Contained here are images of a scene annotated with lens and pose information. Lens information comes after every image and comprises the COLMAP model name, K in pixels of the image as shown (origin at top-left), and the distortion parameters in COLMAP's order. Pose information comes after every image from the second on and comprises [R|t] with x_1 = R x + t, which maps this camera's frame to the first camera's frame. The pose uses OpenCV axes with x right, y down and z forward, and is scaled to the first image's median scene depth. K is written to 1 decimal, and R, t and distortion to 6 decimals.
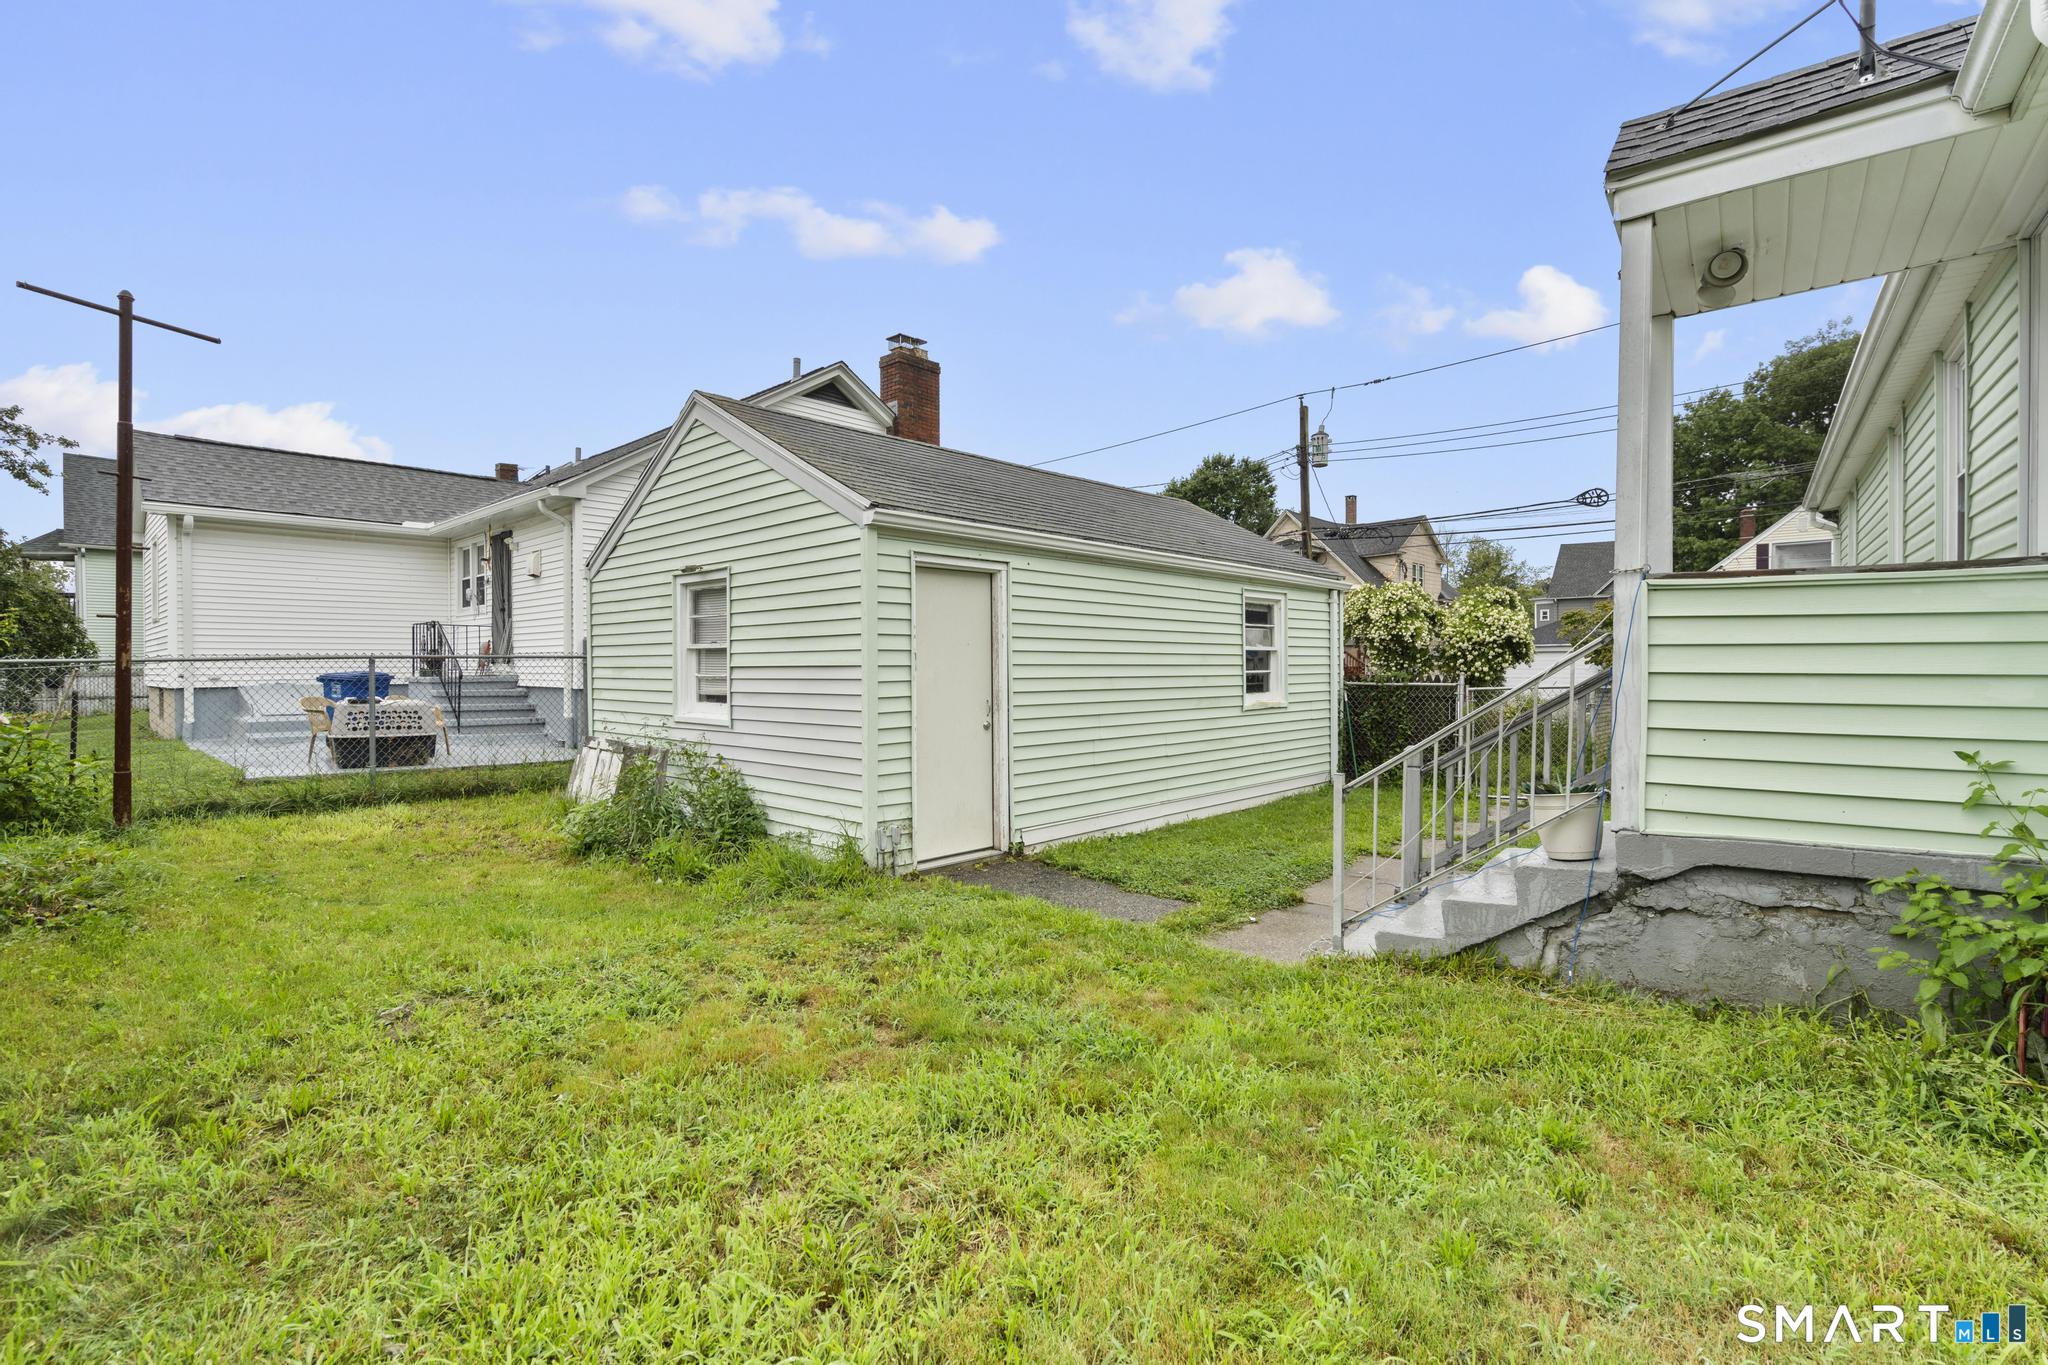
lens RADIAL K [[938.7, 0, 1024.0], [0, 938.7, 676.8], [0, 0, 1]] dist [-0.008485, 0.000378]
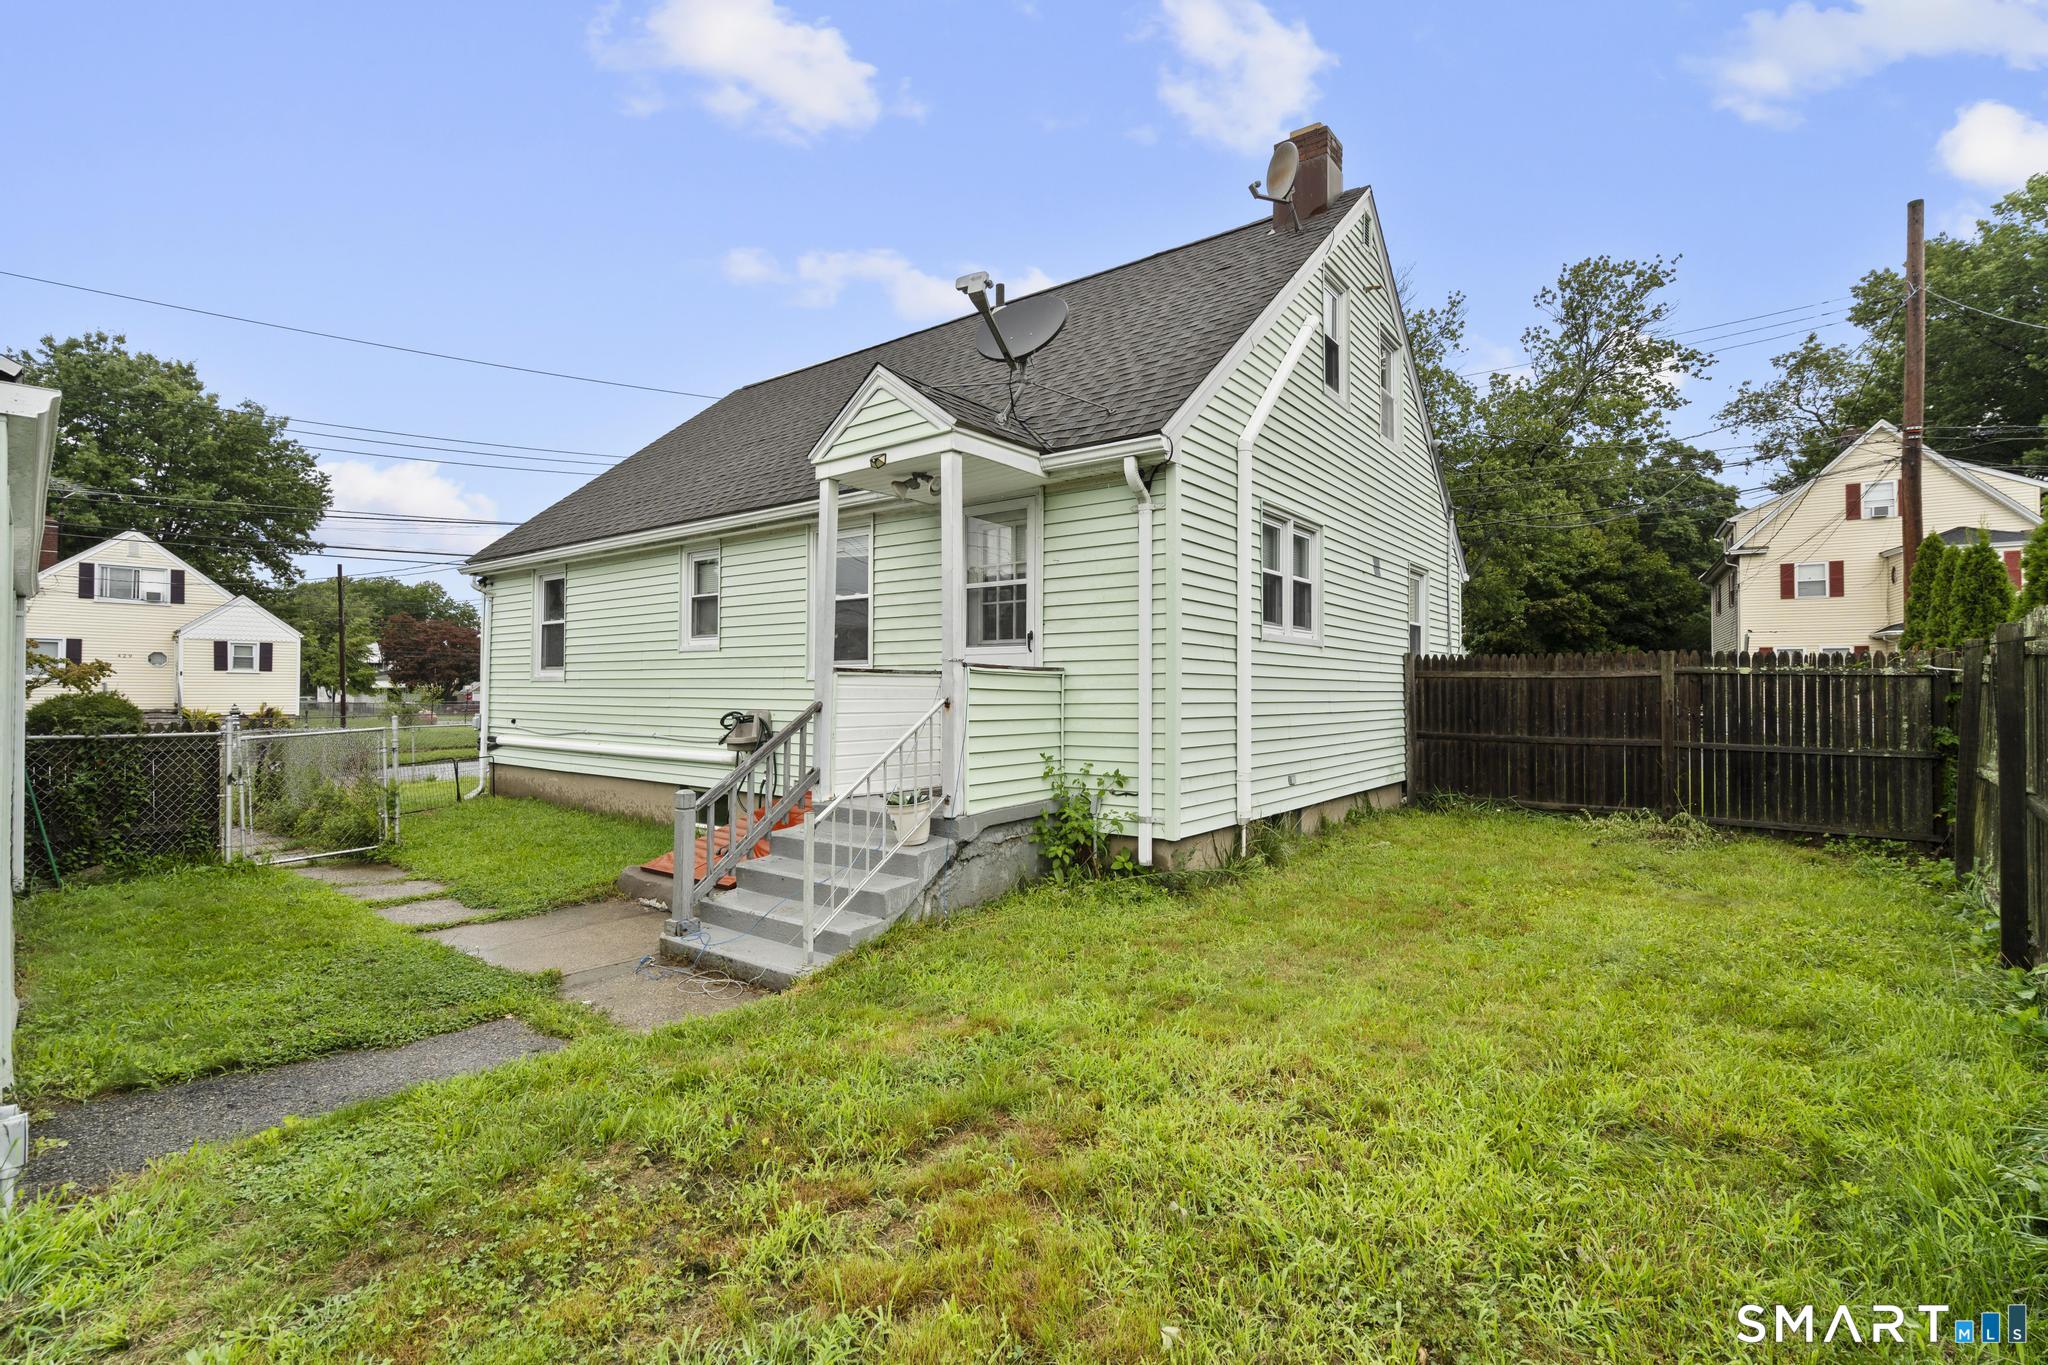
lens RADIAL K [[938.7, 0, 1024.0], [0, 938.7, 676.8], [0, 0, 1]] dist [-0.008485, 0.000378]
pose [[-0.037016, 0.018366, 0.999146, -0.444906], [0.010424, 0.999784, -0.017991, -0.022088], [-0.999260, 0.009749, -0.037200, 0.405871]]
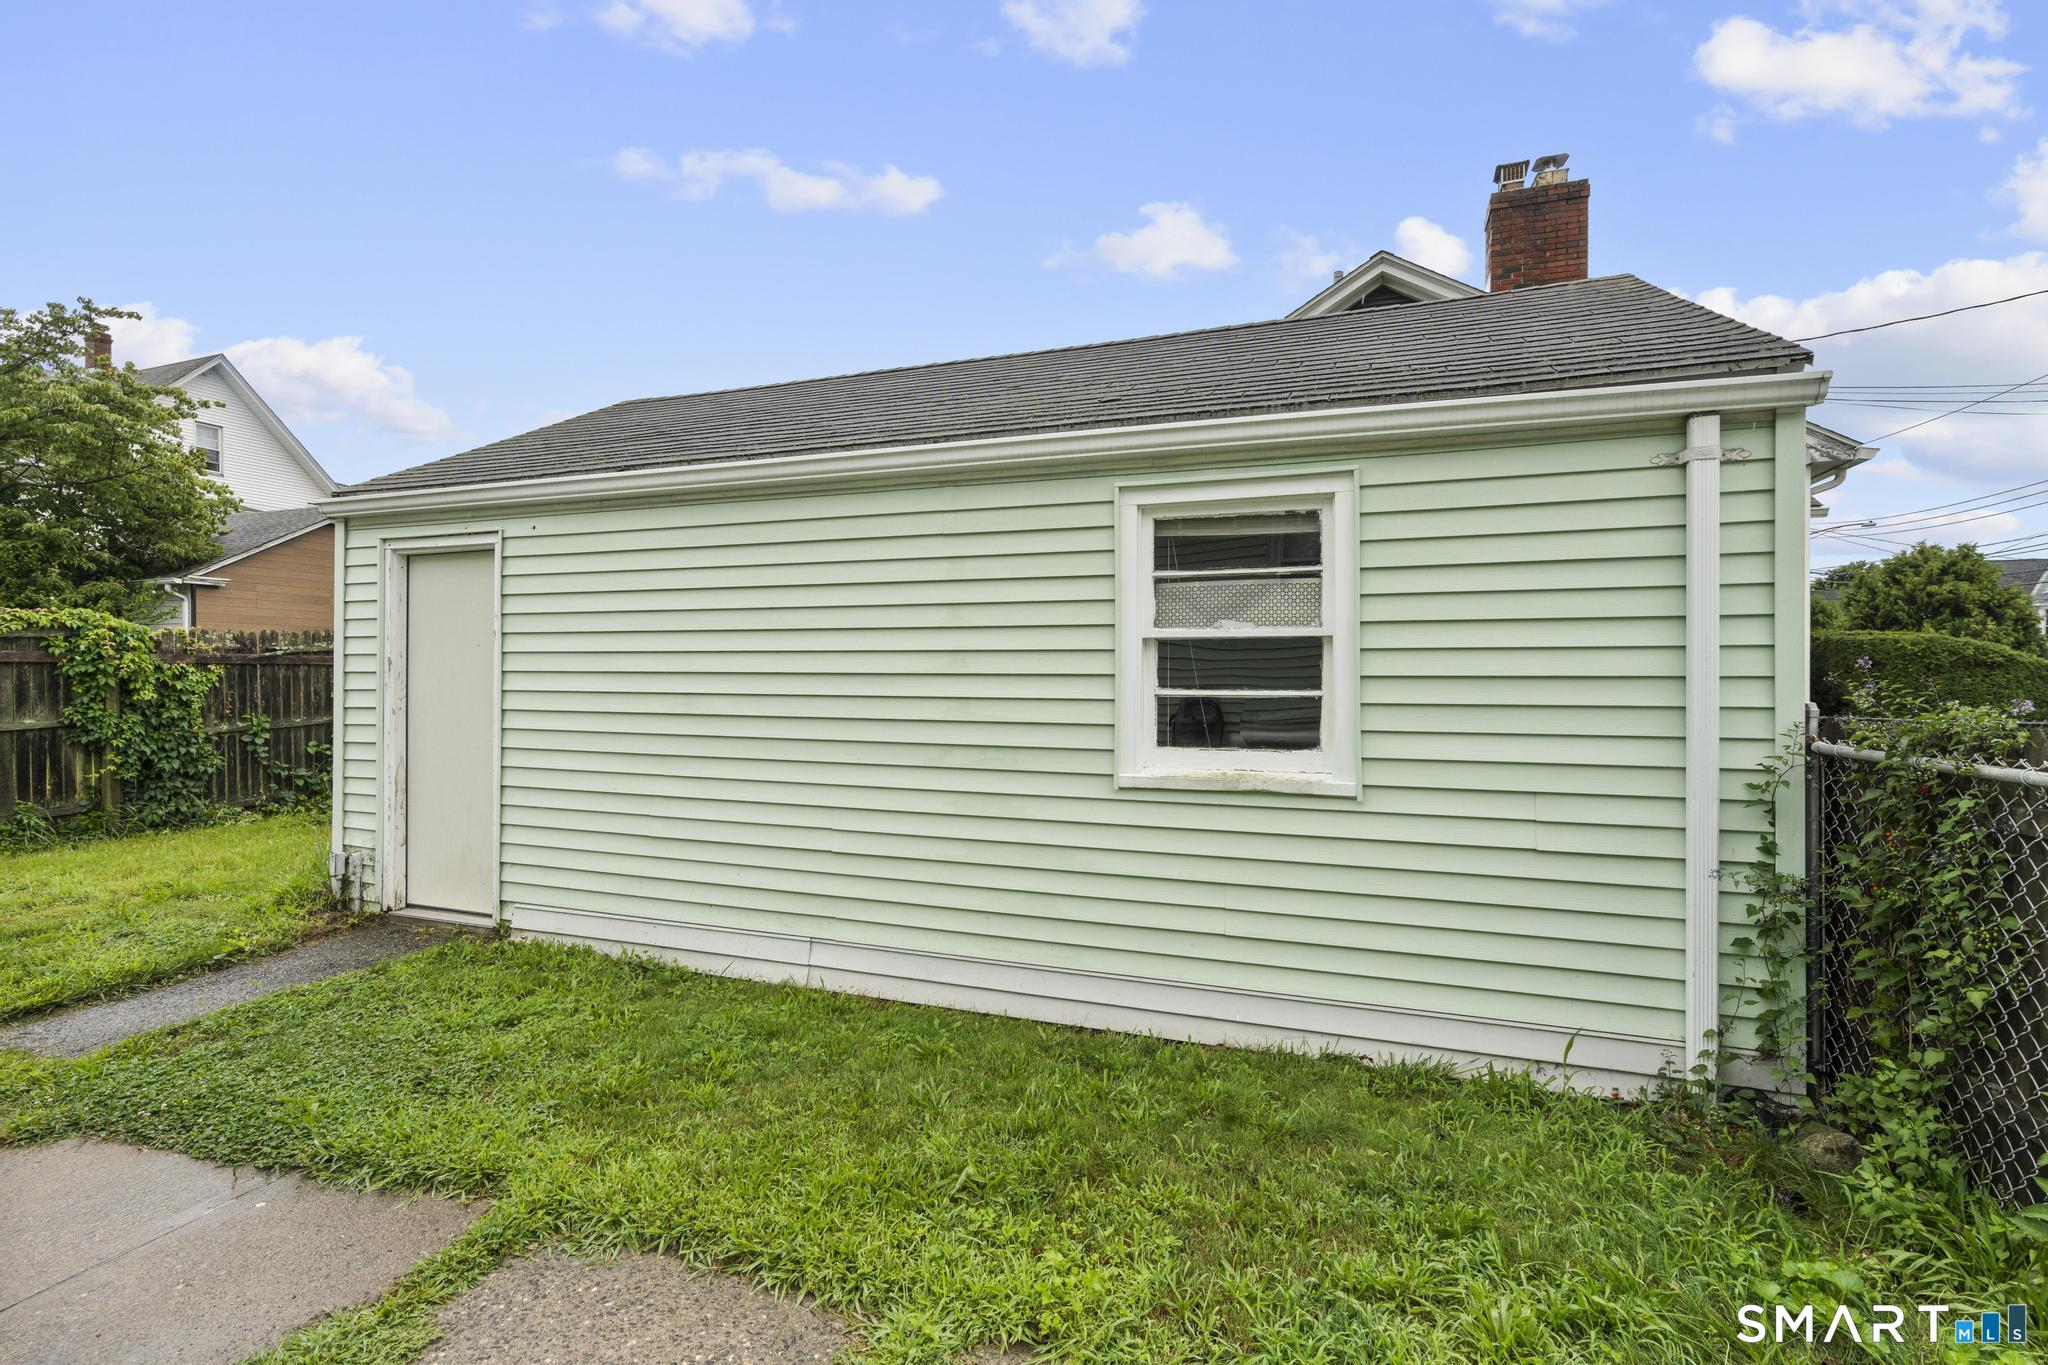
lens RADIAL K [[938.7, 0, 1024.0], [0, 938.7, 676.8], [0, 0, 1]] dist [-0.008485, 0.000378]
pose [[0.379979, 0.003002, -0.924990, 0.690980], [-0.017993, 0.999830, -0.004146, -0.010990], [0.924820, 0.018218, 0.379968, 0.939326]]
